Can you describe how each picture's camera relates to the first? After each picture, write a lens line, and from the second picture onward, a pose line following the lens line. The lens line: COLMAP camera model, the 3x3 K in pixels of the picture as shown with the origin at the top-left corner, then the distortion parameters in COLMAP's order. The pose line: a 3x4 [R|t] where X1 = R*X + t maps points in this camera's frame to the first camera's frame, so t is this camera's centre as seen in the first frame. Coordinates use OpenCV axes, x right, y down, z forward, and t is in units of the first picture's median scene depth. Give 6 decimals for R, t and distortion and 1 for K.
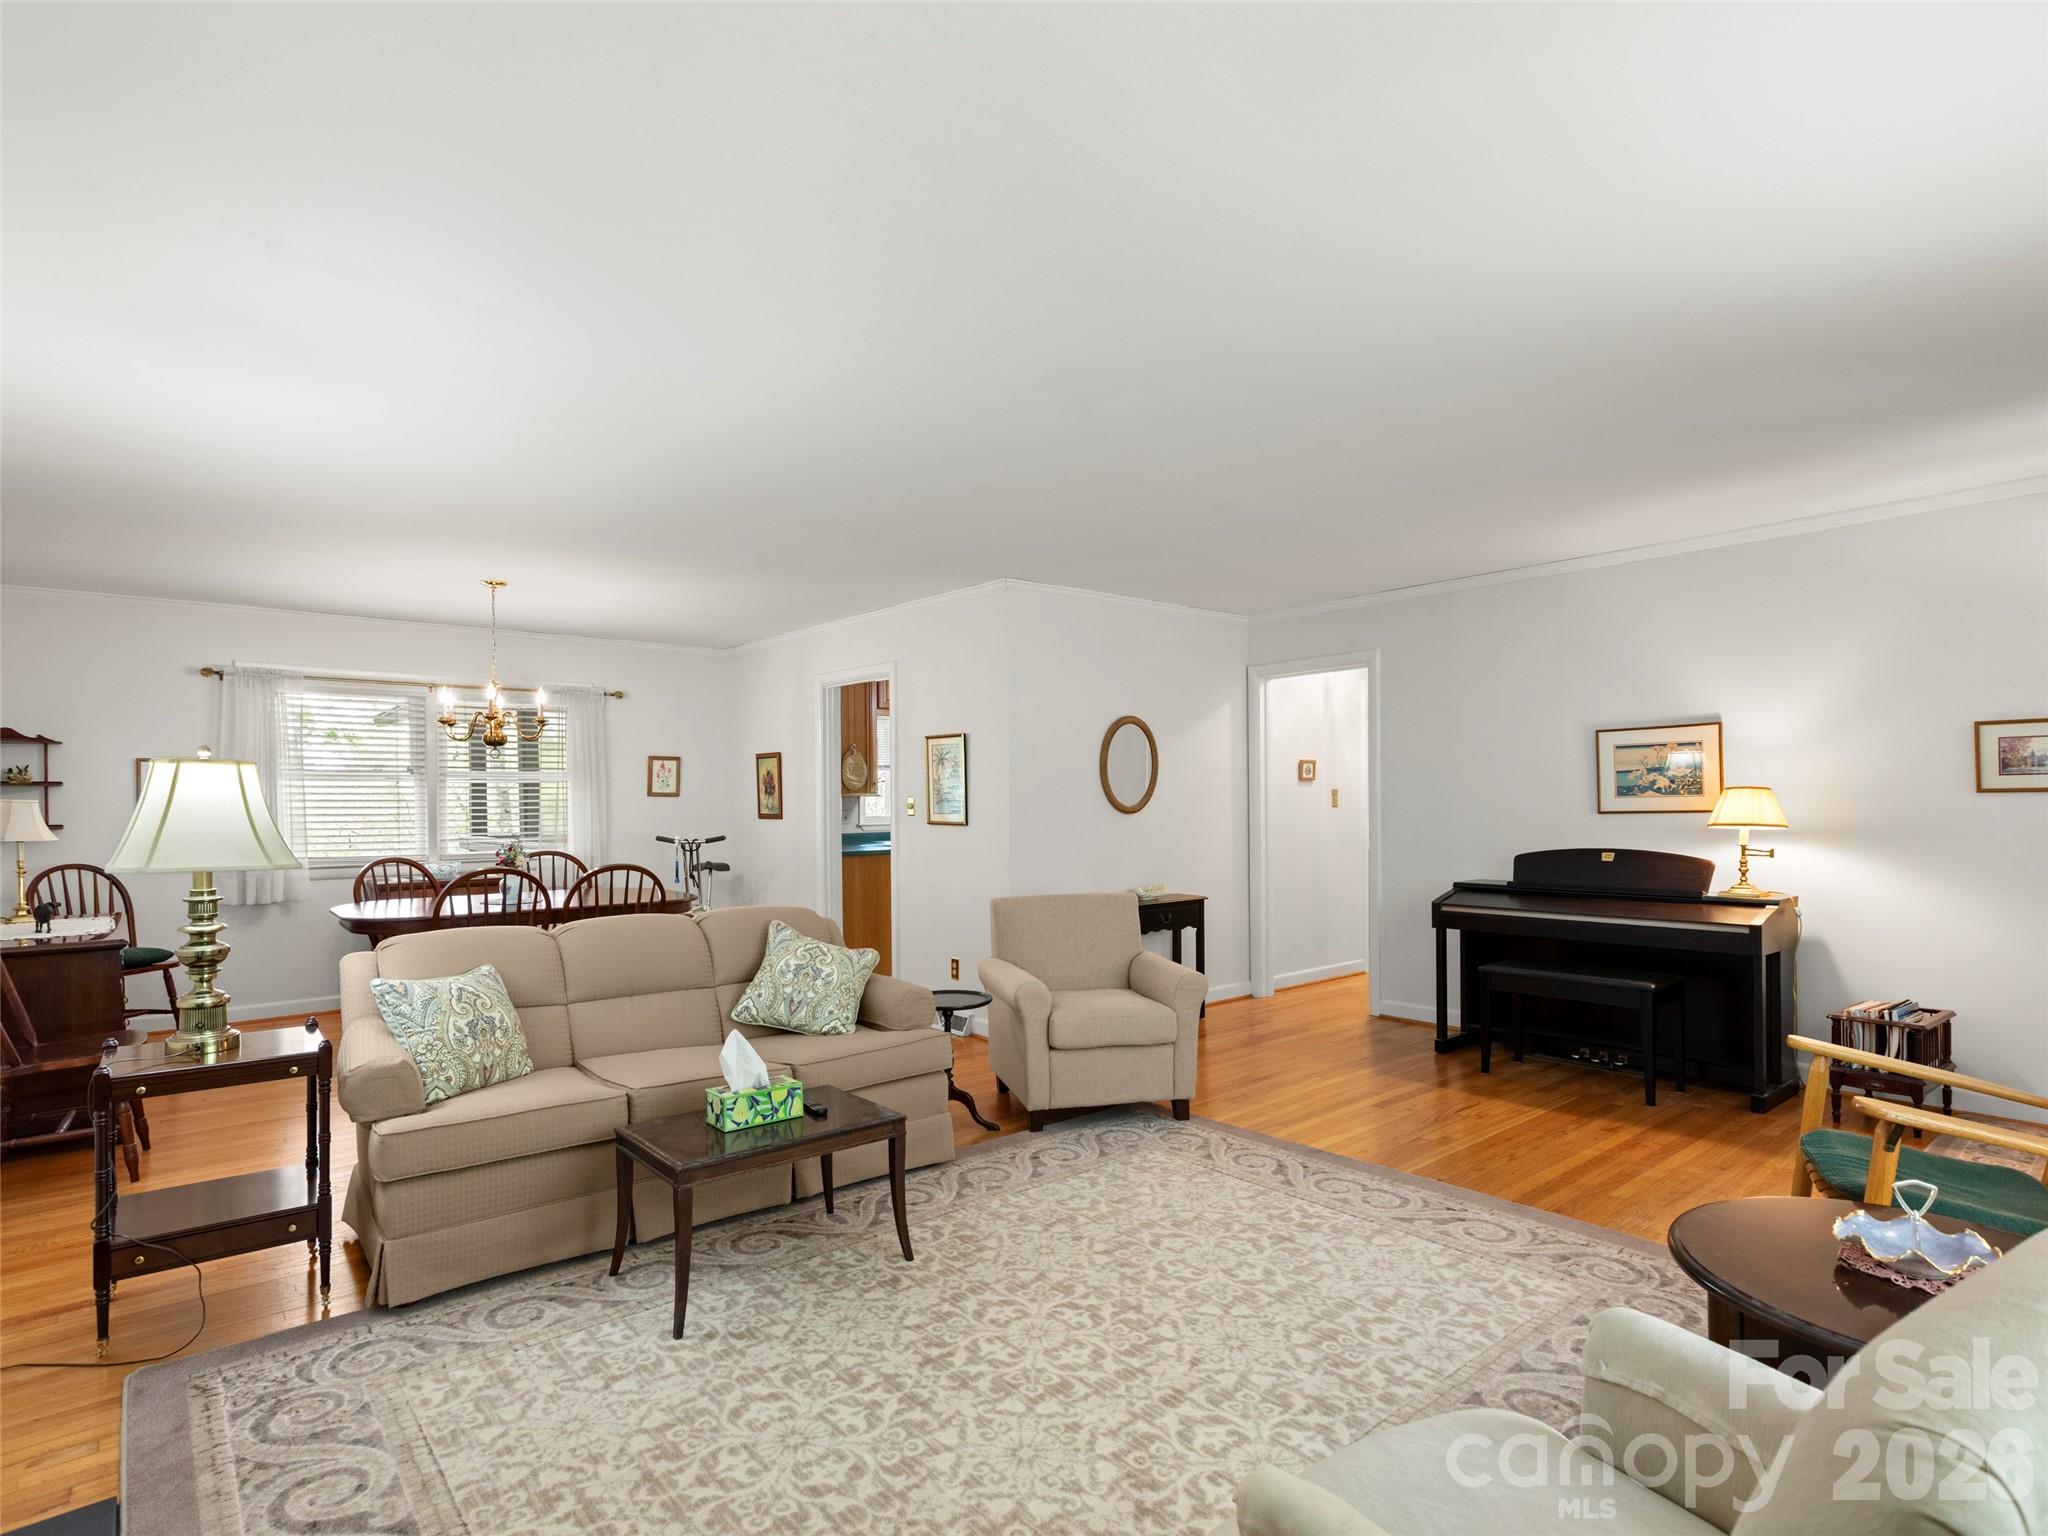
lens RADIAL K [[1039.3, 0, 1013.8], [0, 1039.3, 782.2], [0, 0, 1]] dist [-0.001367, -0.000887]
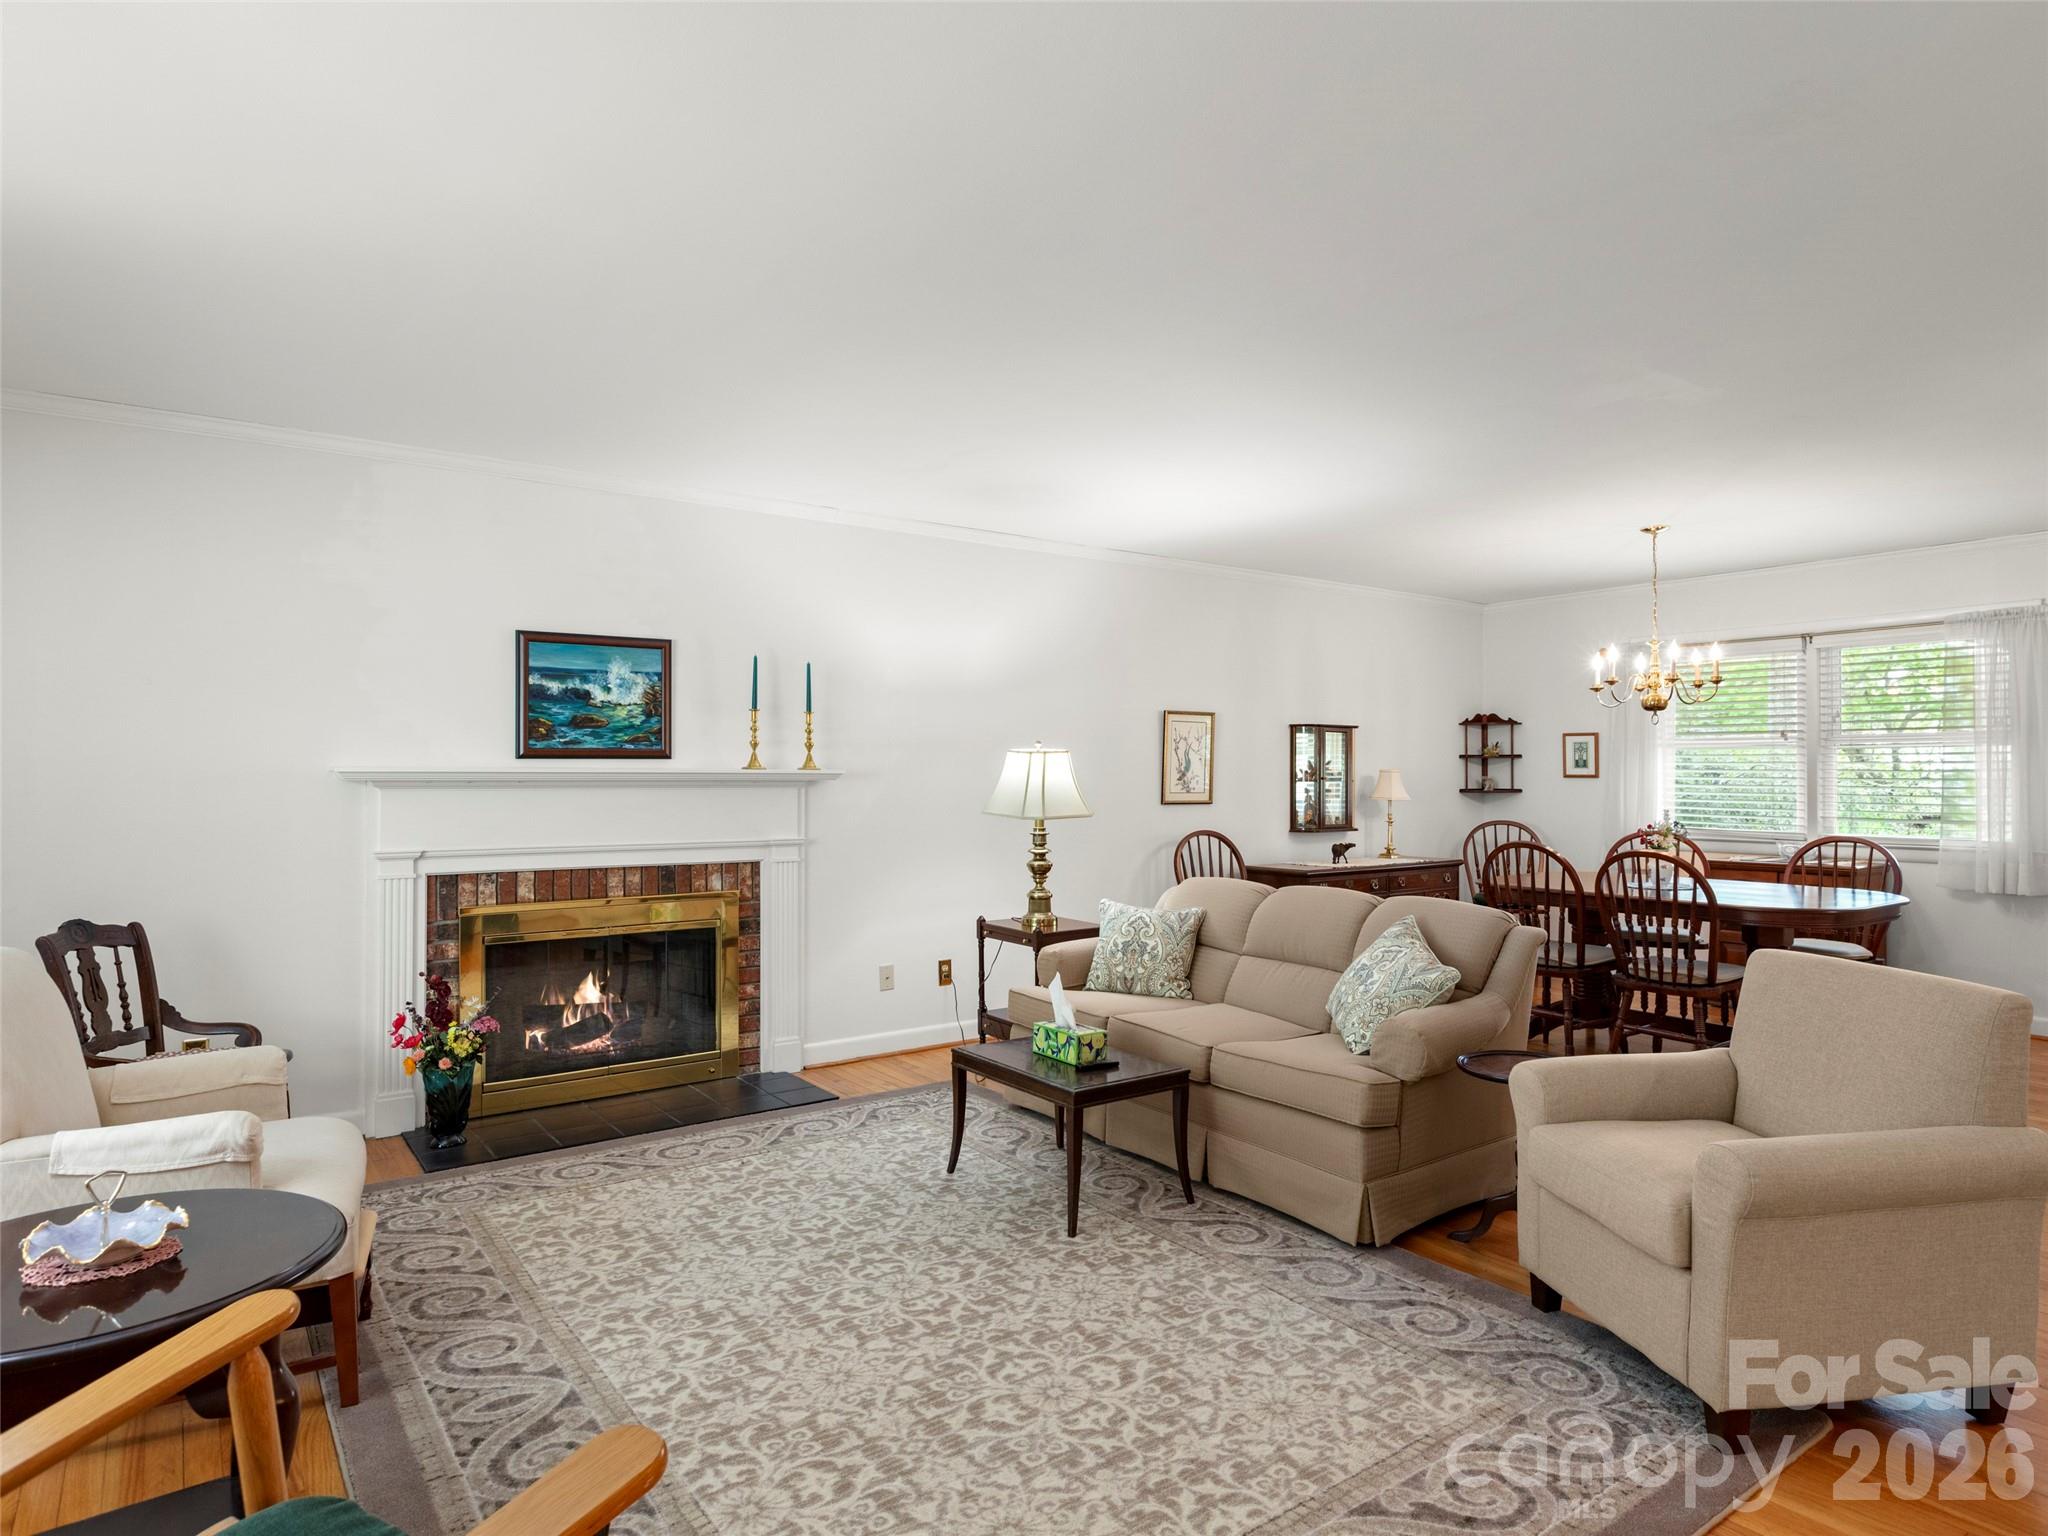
lens RADIAL K [[1193.4, 0, 1076.6], [0, 1193.4, 771.7], [0, 0, 1]] dist [-0.001980, -0.001400]
pose [[-0.040125, 0.005287, -0.999181, 0.948758], [0.018126, 0.999825, 0.004563, 0.007038], [0.999030, -0.017928, -0.040213, 0.961831]]
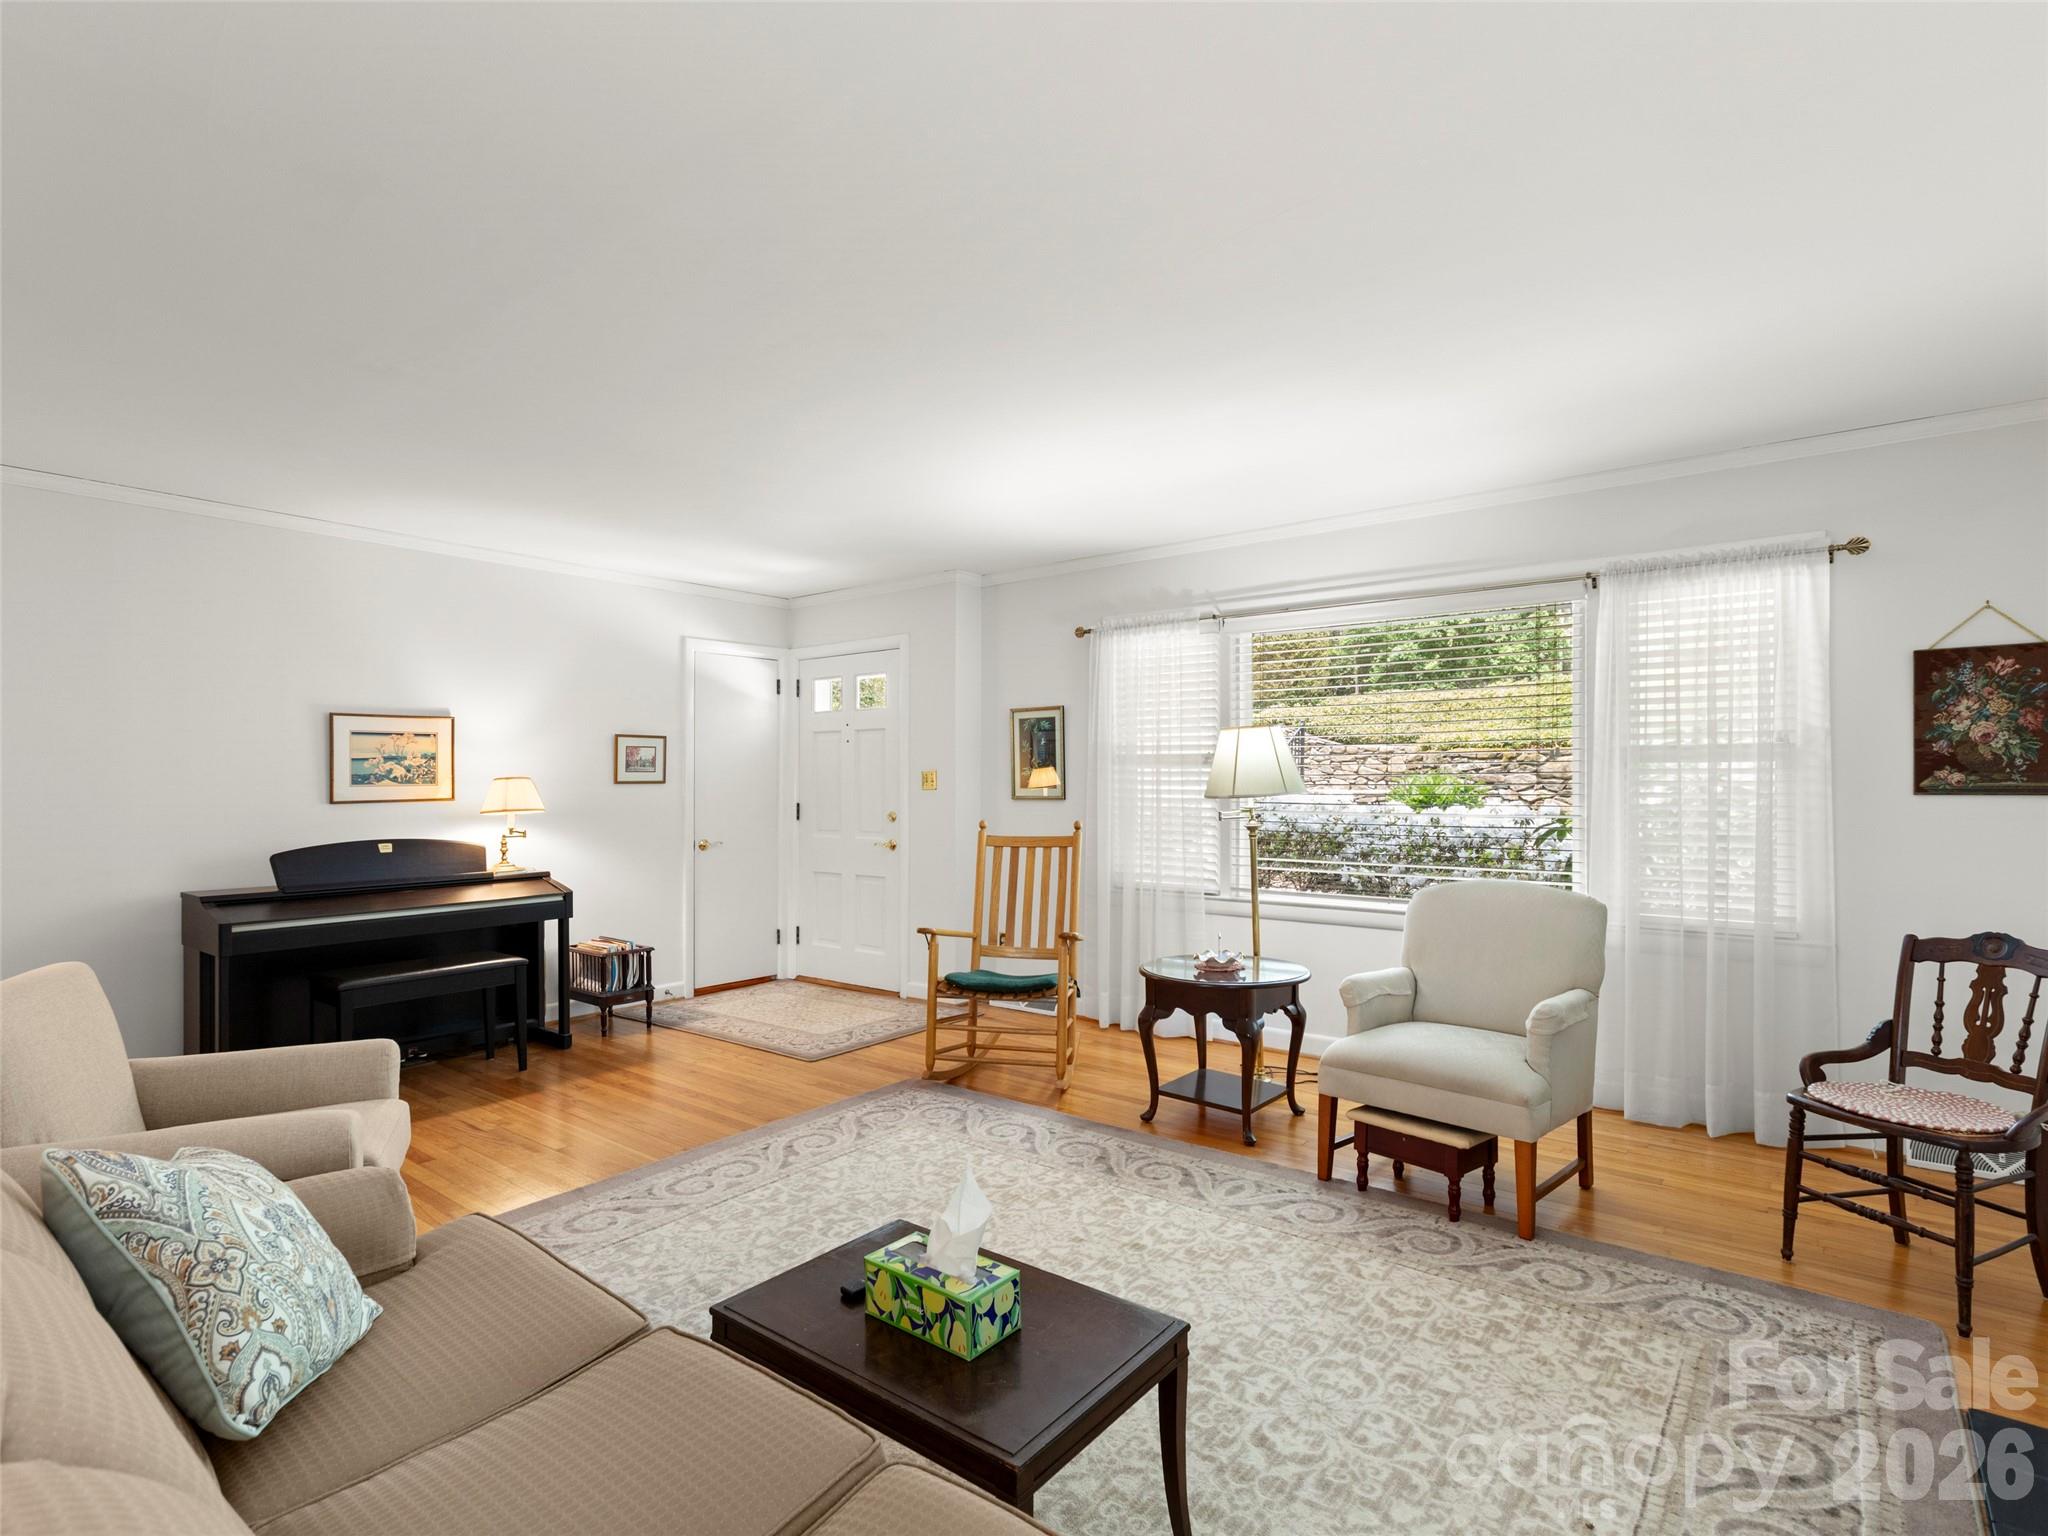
lens RADIAL K [[1039.3, 0, 1013.8], [0, 1039.3, 782.2], [0, 0, 1]] dist [-0.001367, -0.000887]
pose [[-0.200056, 0.010544, 0.979728, -0.749394], [-0.012341, 0.999836, -0.013280, 0.026097], [-0.979707, -0.014748, -0.199893, 0.977380]]
